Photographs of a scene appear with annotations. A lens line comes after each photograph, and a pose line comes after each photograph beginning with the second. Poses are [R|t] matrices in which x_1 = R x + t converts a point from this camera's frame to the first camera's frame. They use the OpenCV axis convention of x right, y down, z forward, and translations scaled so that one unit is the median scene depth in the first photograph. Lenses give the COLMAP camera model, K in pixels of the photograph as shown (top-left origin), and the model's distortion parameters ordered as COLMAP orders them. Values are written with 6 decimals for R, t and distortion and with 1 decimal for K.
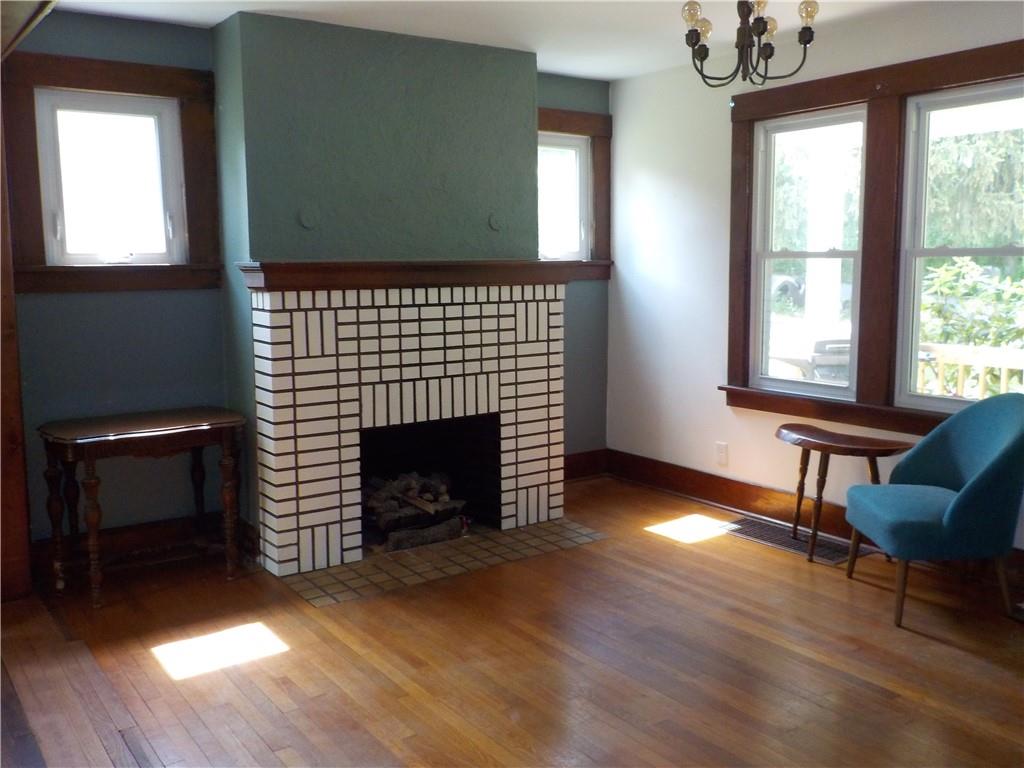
lens RADIAL K [[952.4, 0, 512.9], [0, 952.4, 379.2], [0, 0, 1]] dist [0.018732, 0.000000]
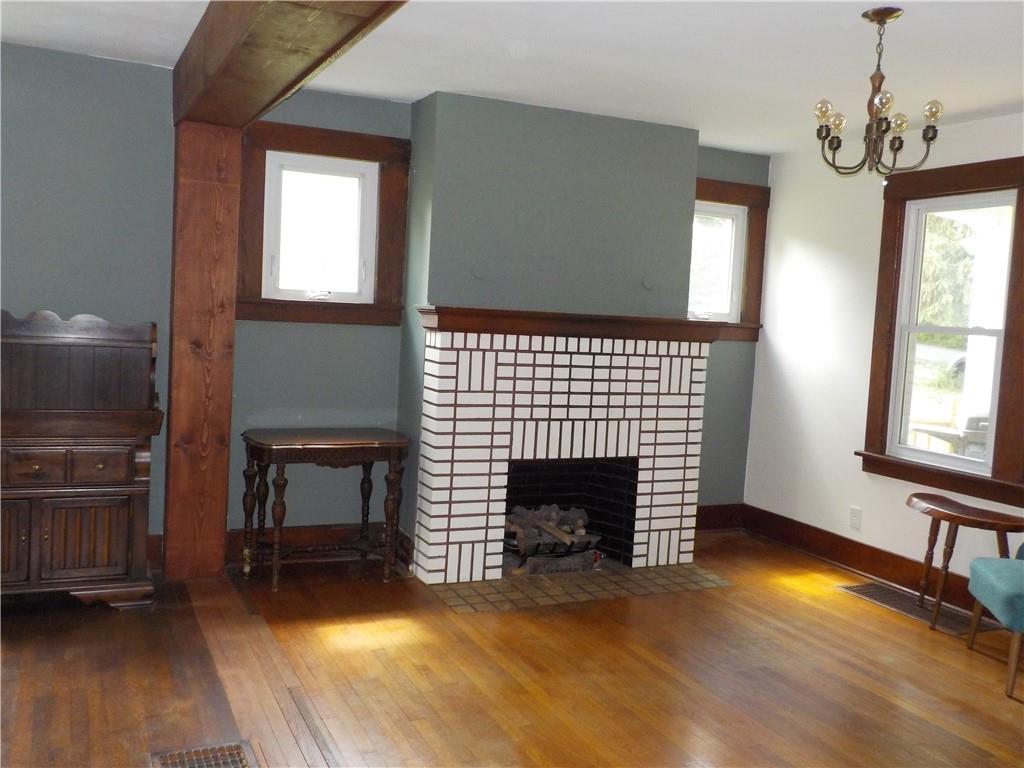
lens RADIAL K [[952.4, 0, 511.0], [0, 952.4, 385.1], [0, 0, 1]] dist [0.018732, 0.000000]
pose [[0.982129, 0.075108, -0.172573, 0.027436], [-0.083325, 0.995684, -0.040864, 0.011022], [0.168759, 0.054514, 0.984149, -0.100739]]
